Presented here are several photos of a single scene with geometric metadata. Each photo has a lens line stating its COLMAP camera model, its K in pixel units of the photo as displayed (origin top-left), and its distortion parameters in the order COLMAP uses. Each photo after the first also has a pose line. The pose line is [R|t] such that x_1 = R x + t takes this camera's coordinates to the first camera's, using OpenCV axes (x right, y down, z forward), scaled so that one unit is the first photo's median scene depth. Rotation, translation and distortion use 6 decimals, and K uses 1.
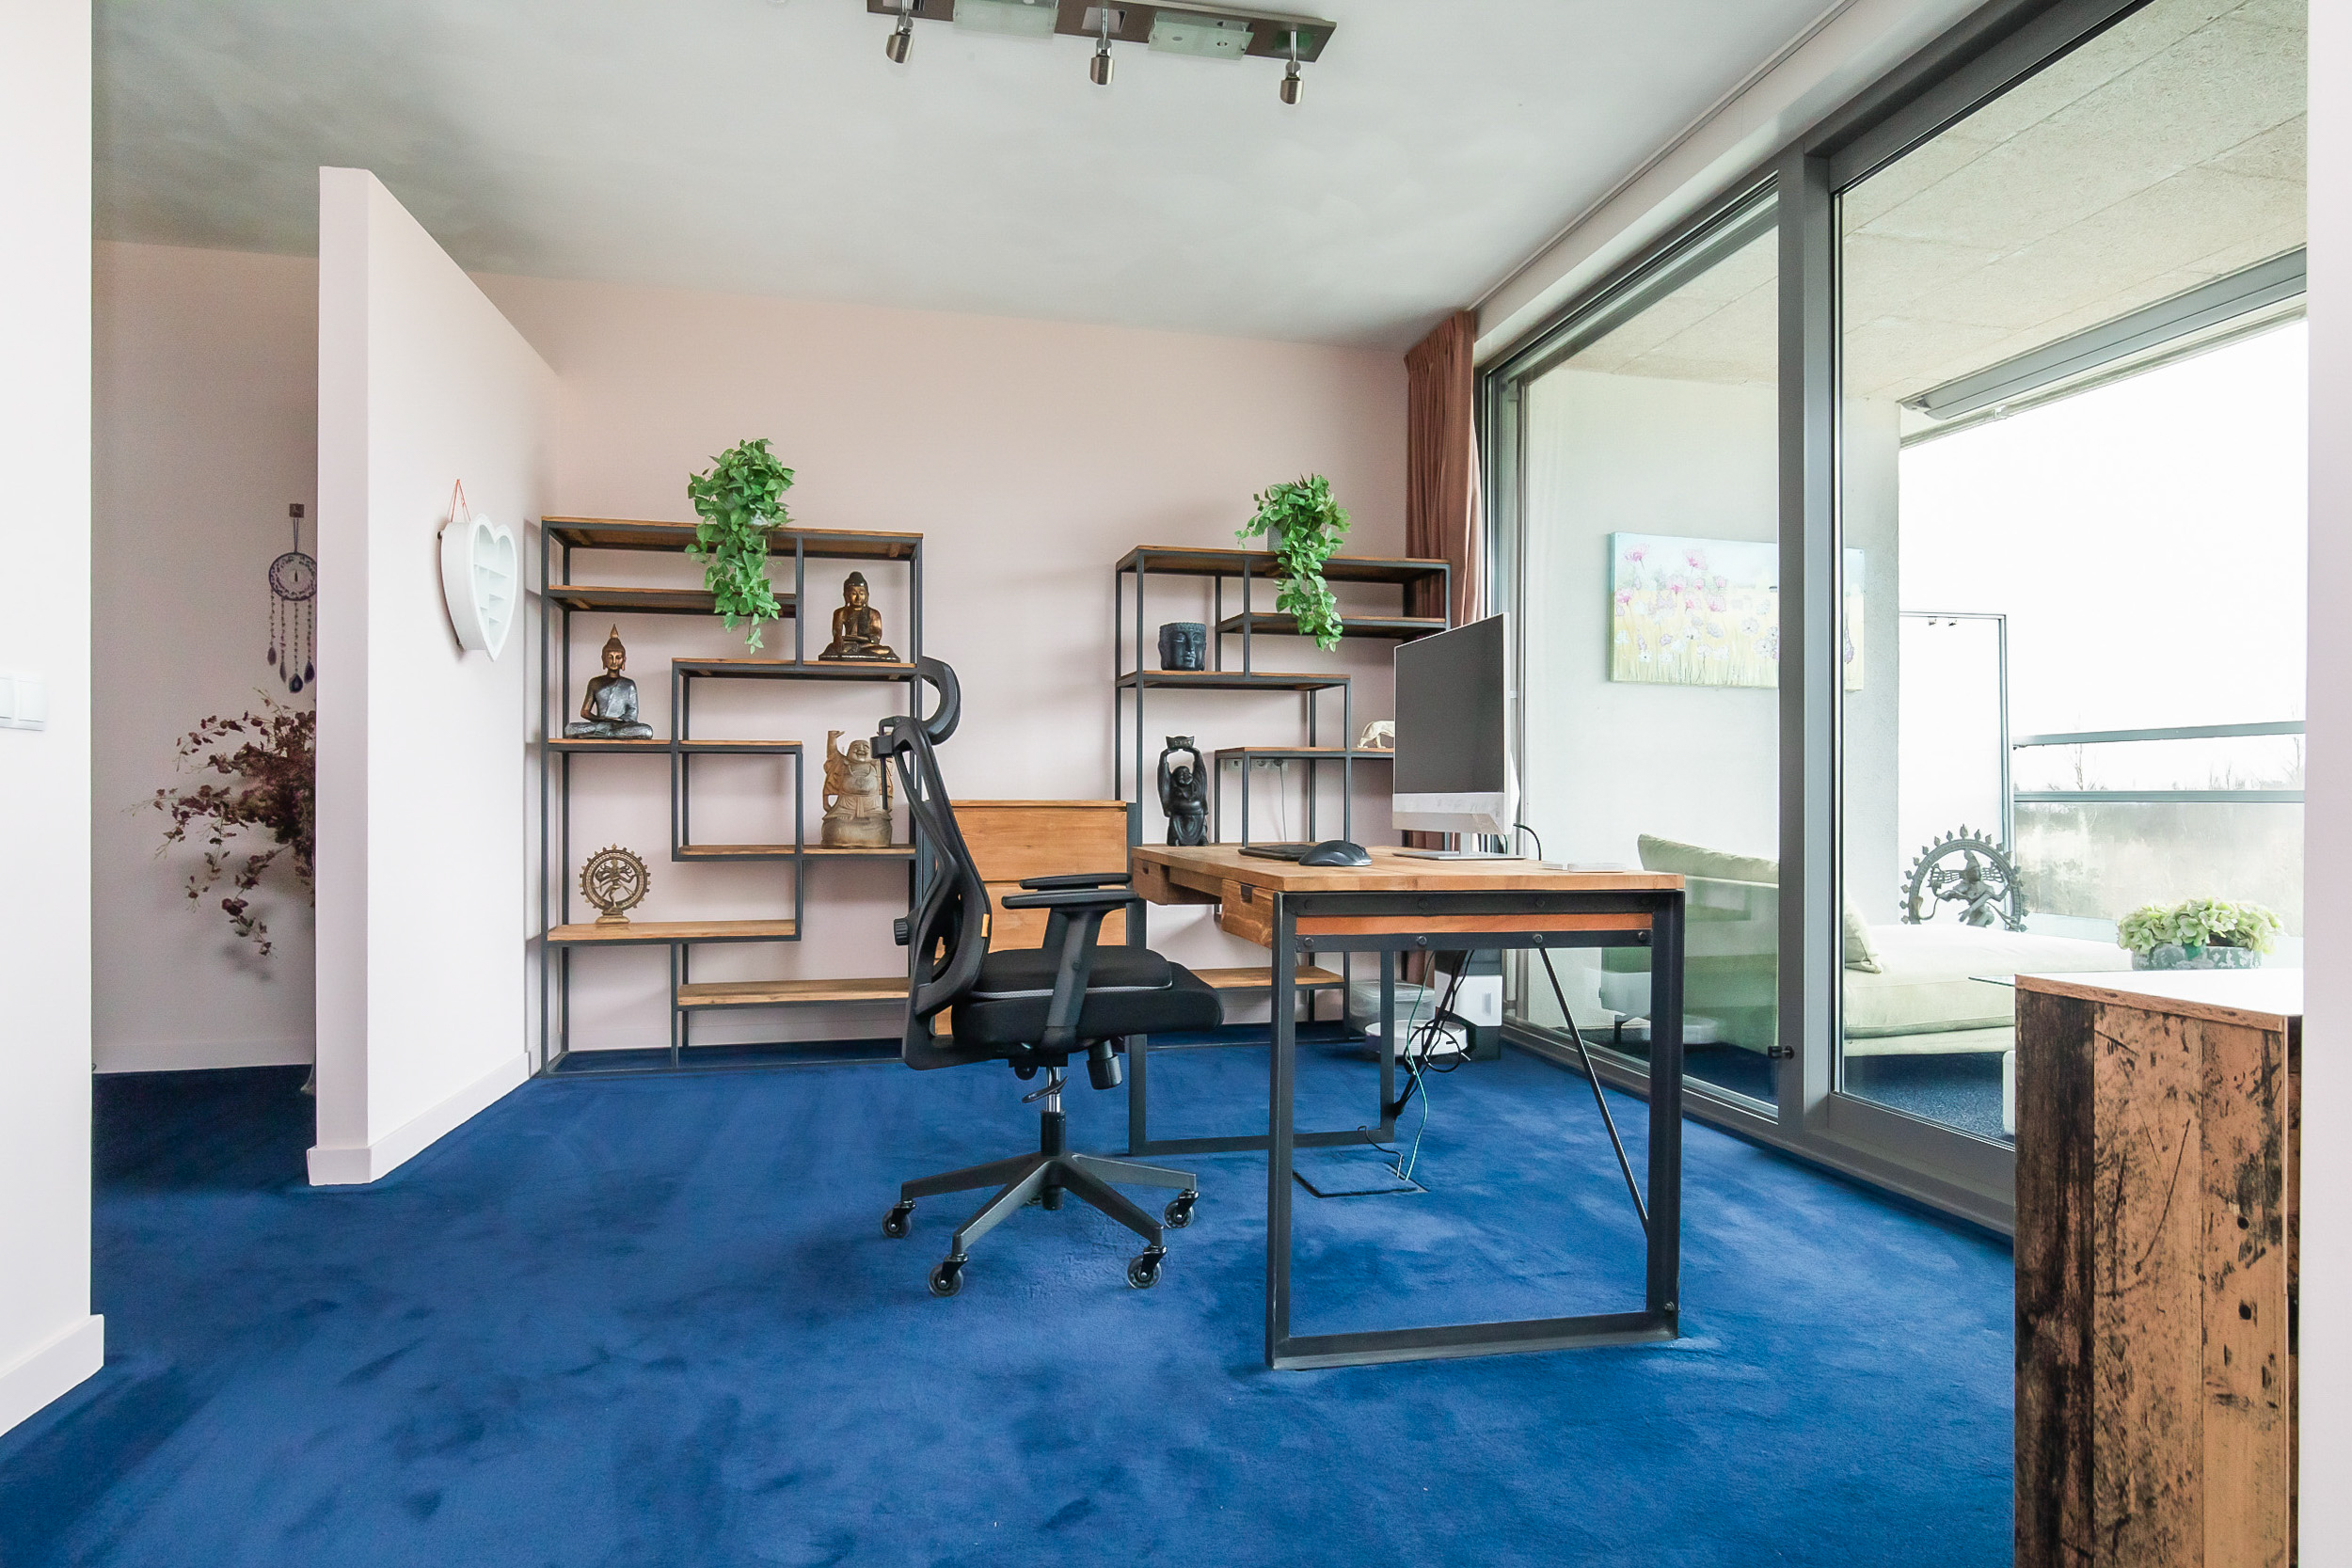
lens RADIAL K [[1384.9, 0, 1188.7], [0, 1384.9, 789.4], [0, 0, 1]] dist [-0.007859, 0.004390]
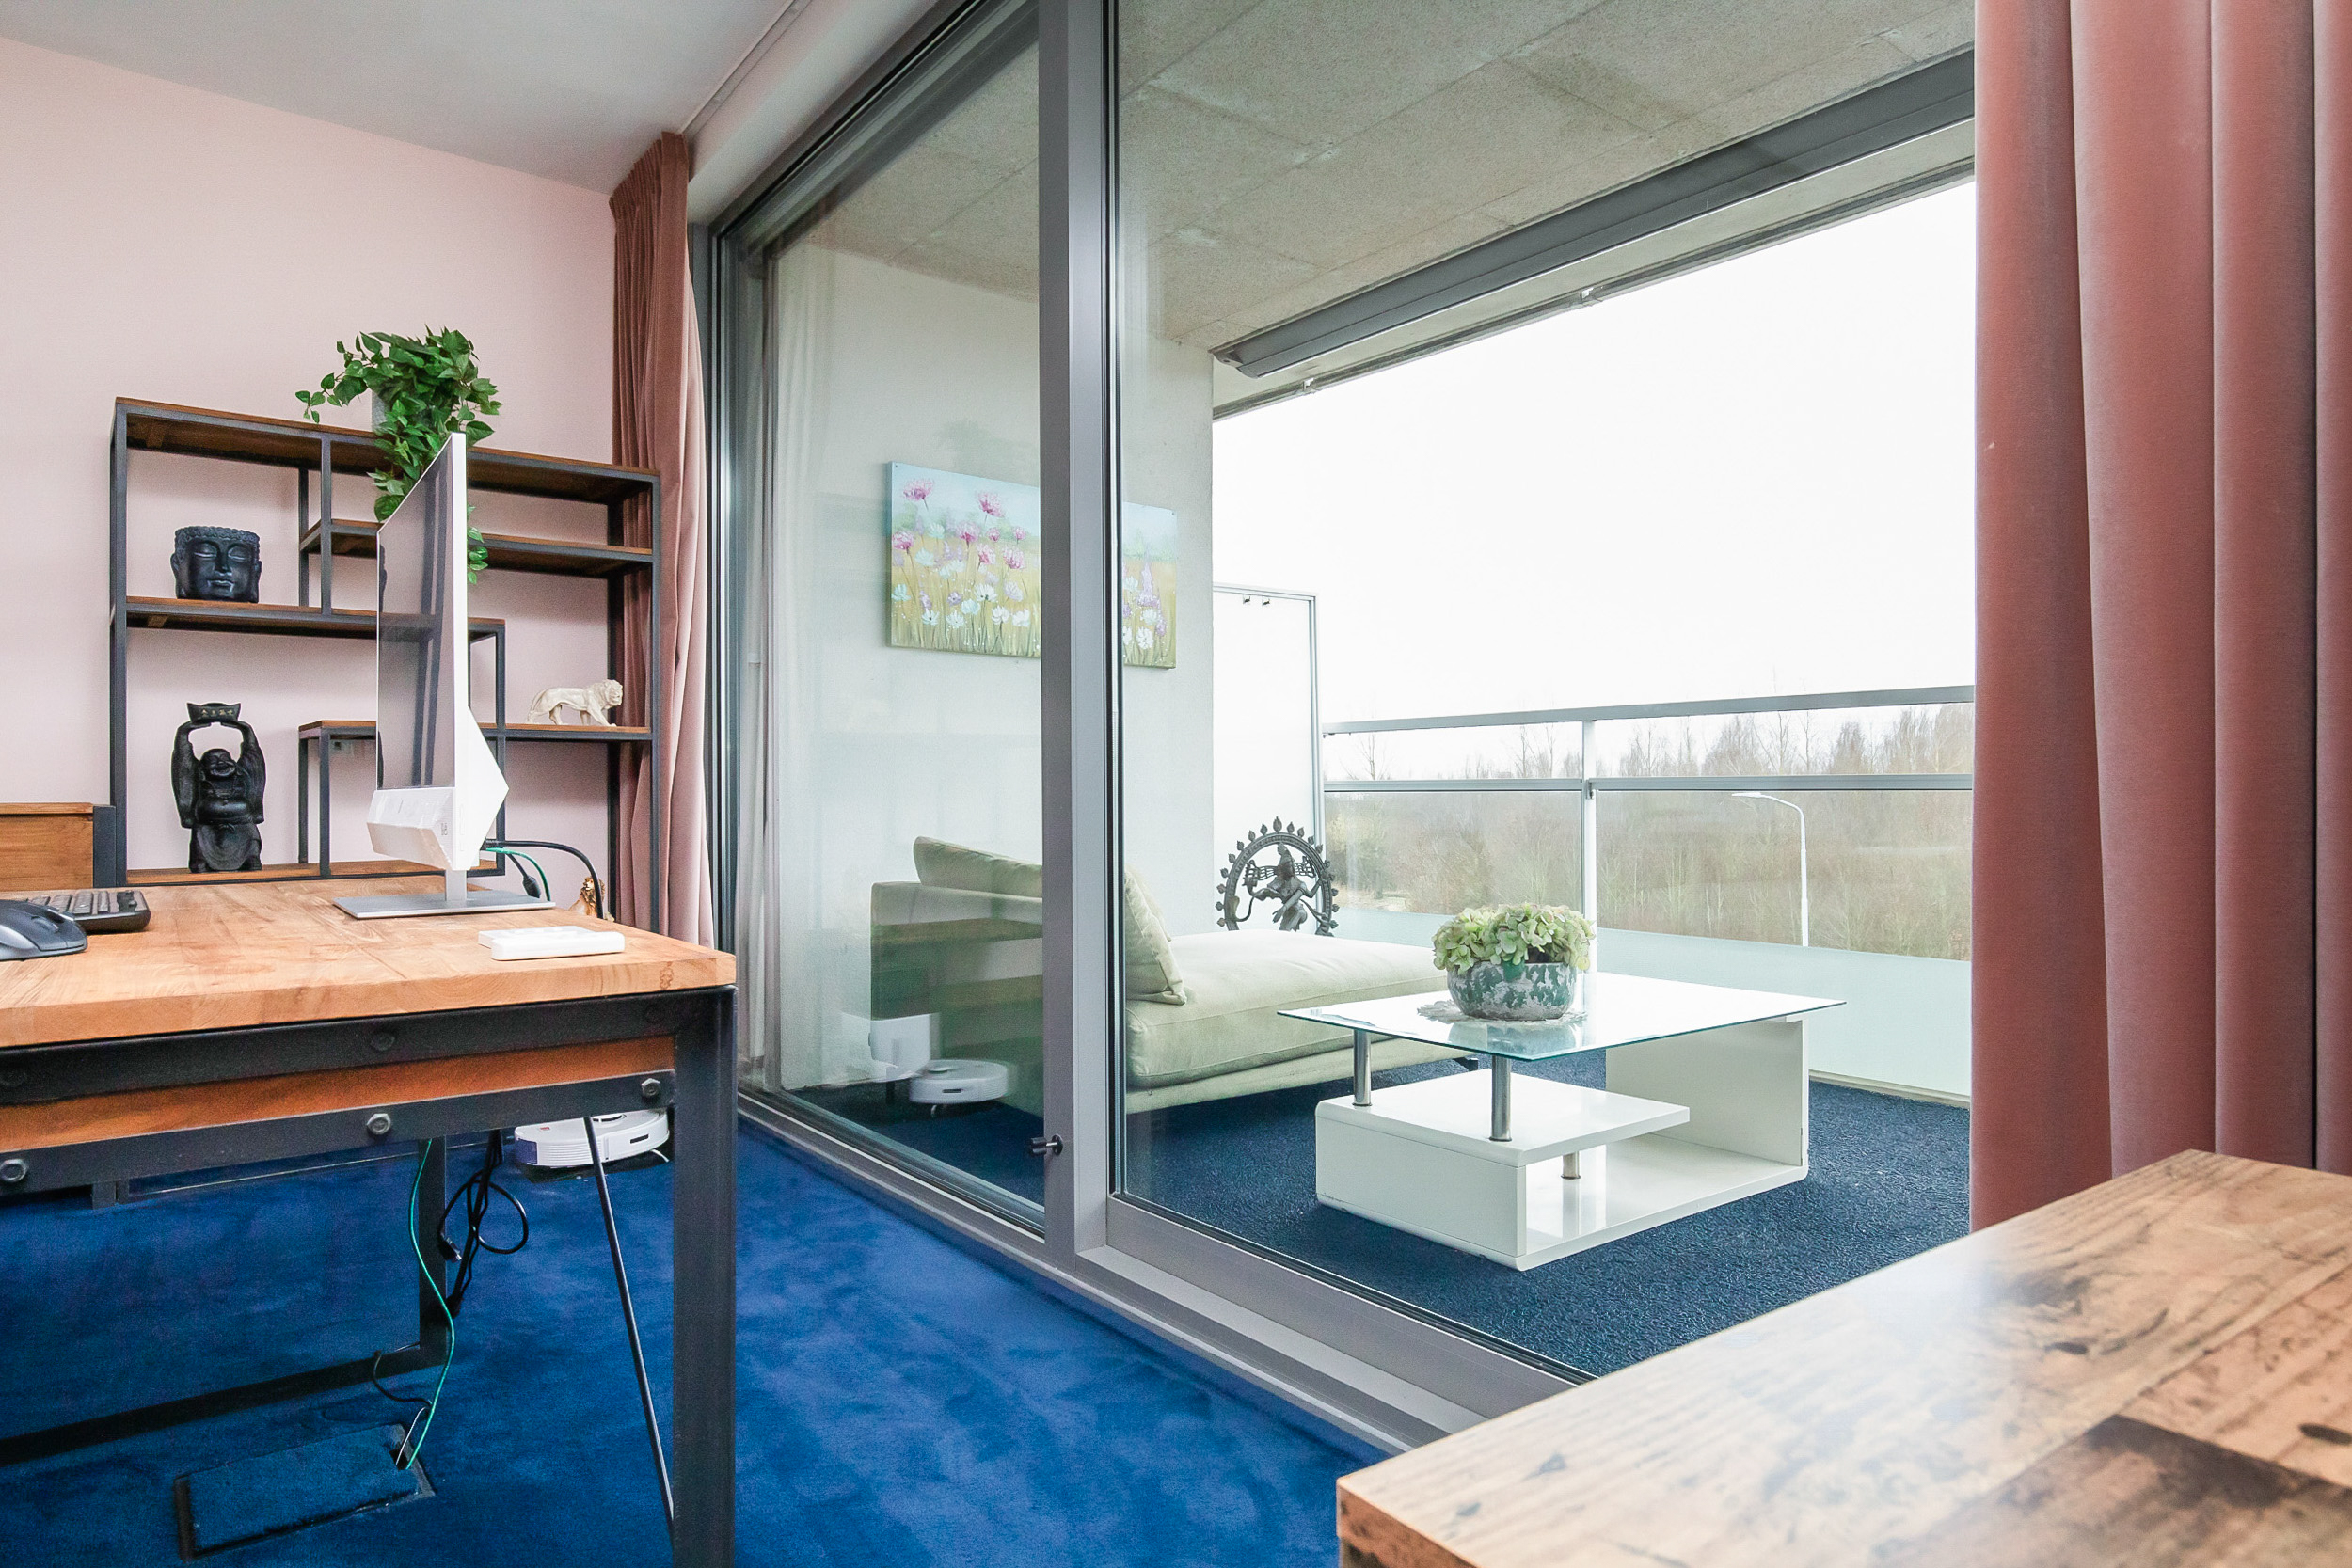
lens RADIAL K [[1384.9, 0, 1175.2], [0, 1384.9, 783.0], [0, 0, 1]] dist [-0.007859, 0.004390]
pose [[0.907925, -0.006346, 0.419084, 0.133577], [0.006250, 0.999979, 0.001603, 0.000846], [-0.419085, 0.001164, 0.907946, 0.225945]]
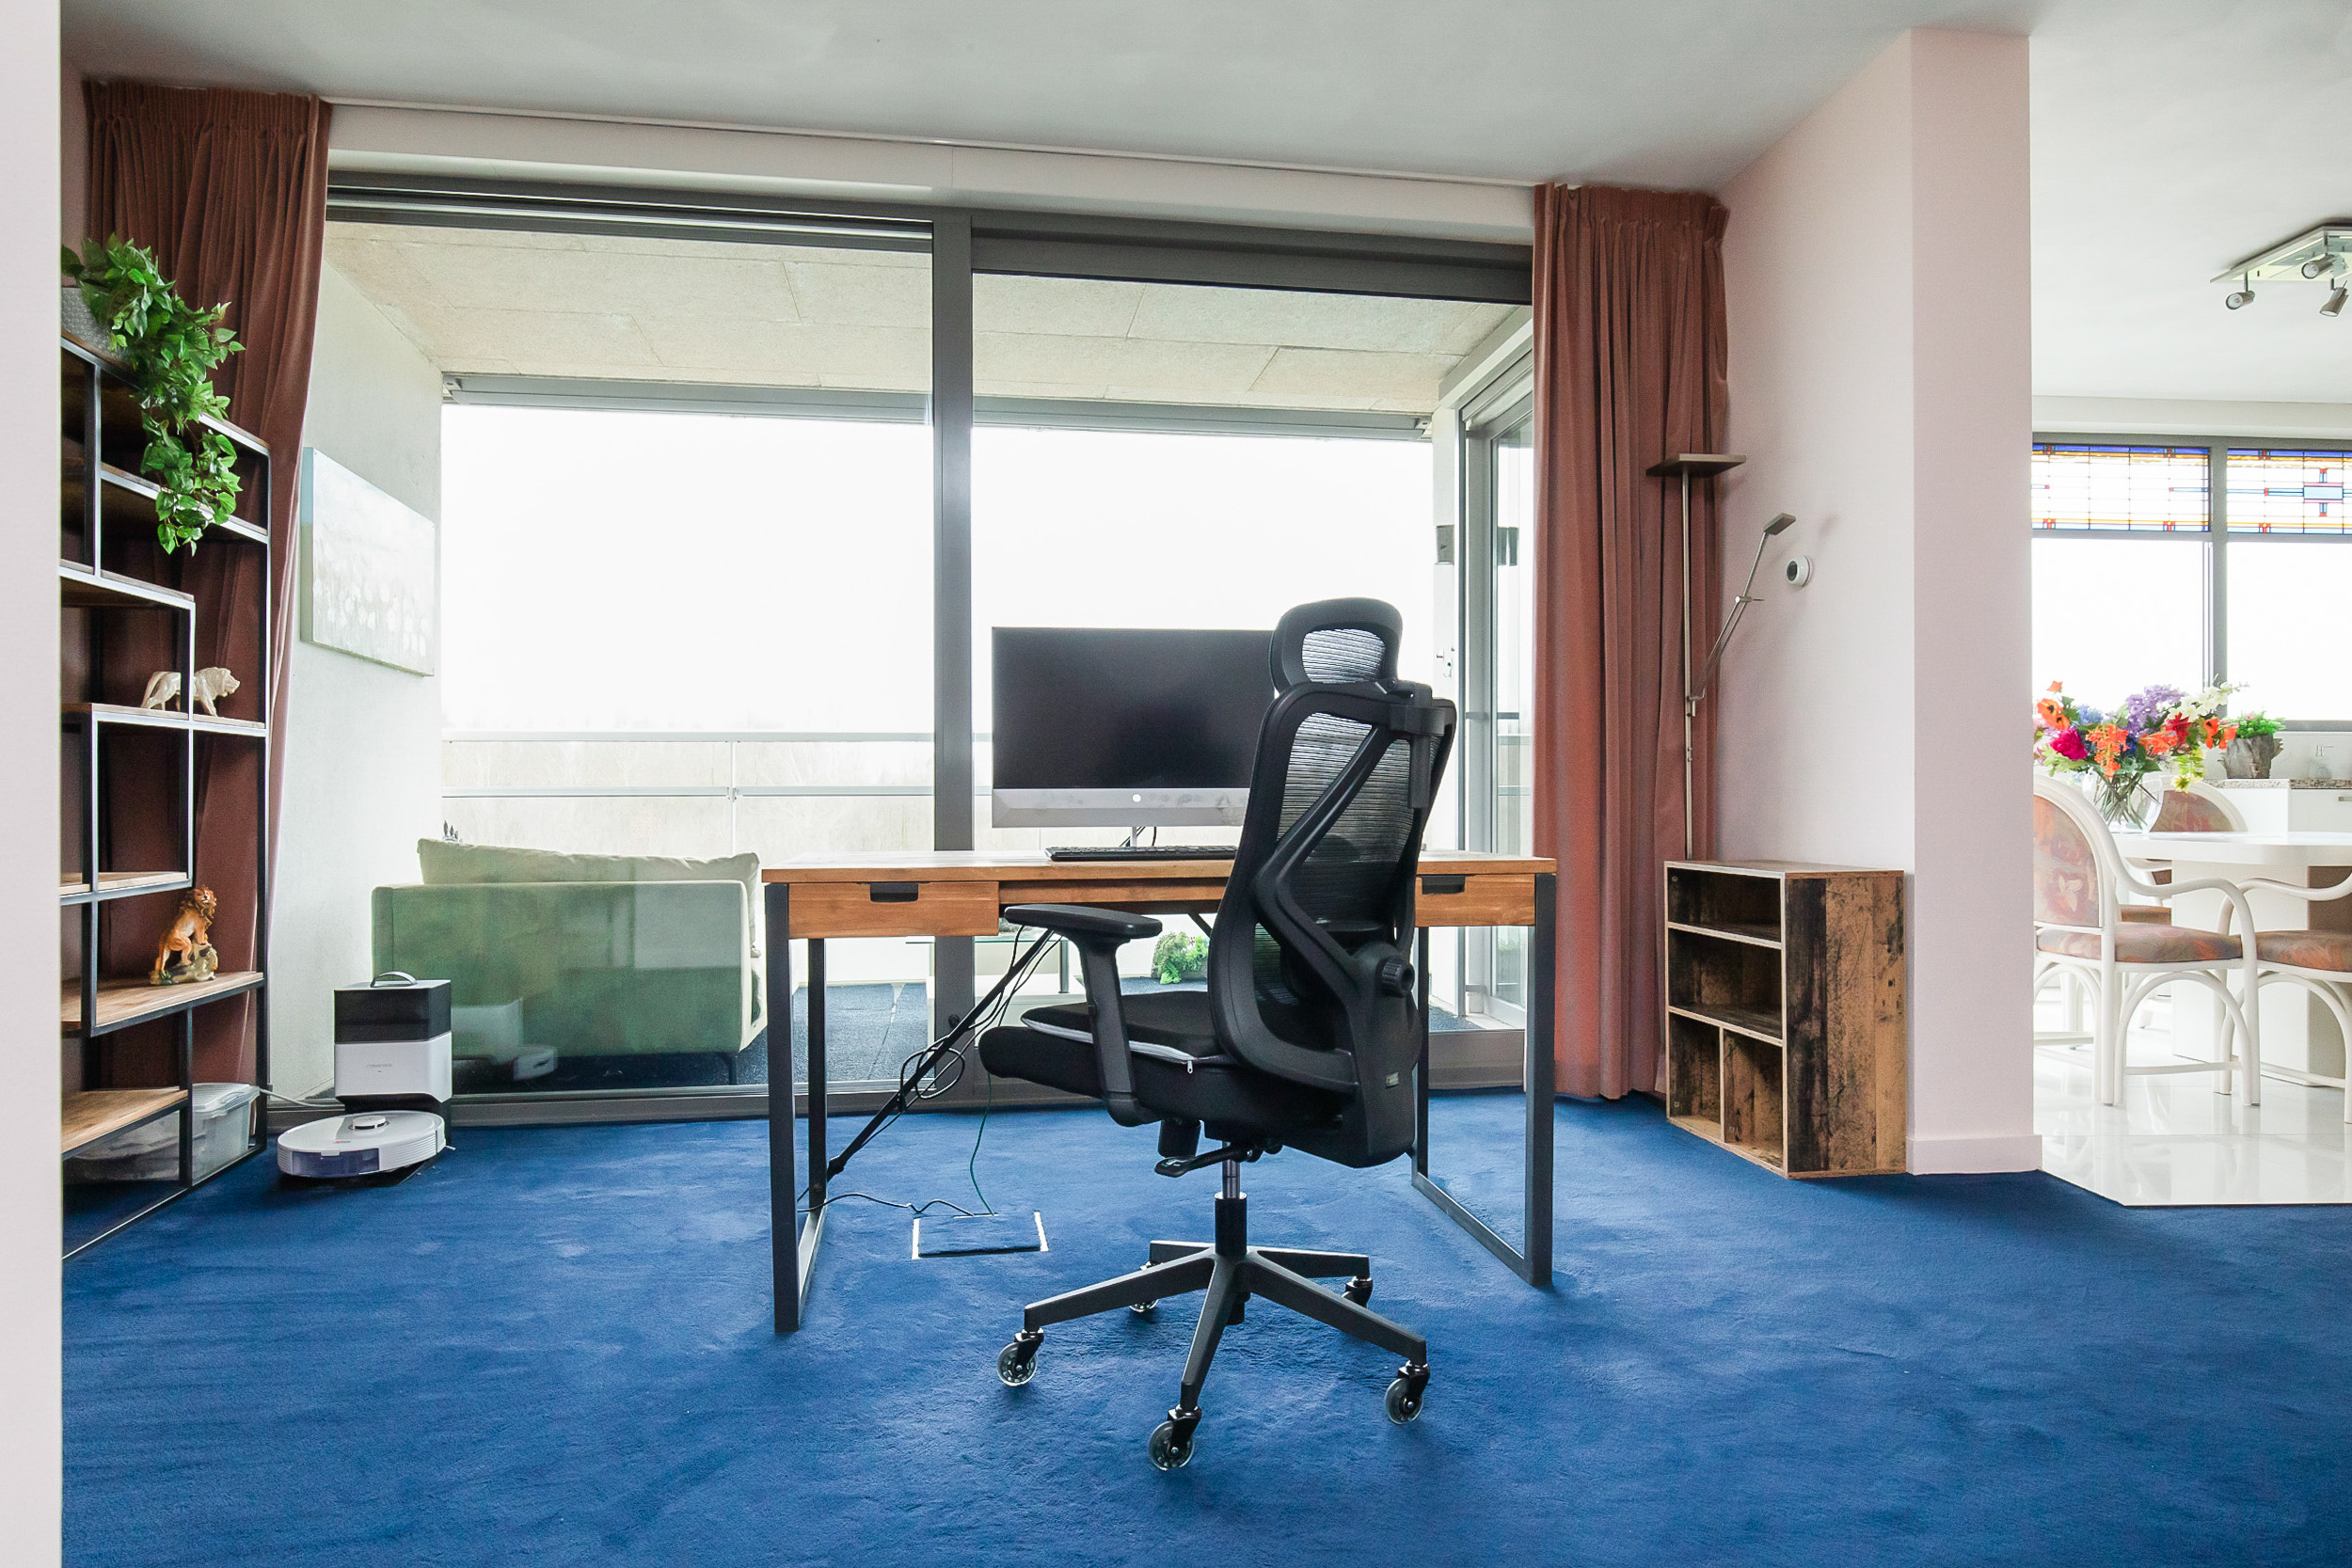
lens RADIAL K [[1384.9, 0, 1170.7], [0, 1384.9, 773.9], [0, 0, 1]] dist [-0.007859, 0.004390]
pose [[0.044187, -0.008004, 0.998991, -0.502691], [-0.008539, 0.999928, 0.008389, -0.009733], [-0.998987, -0.008902, 0.044116, 0.581719]]
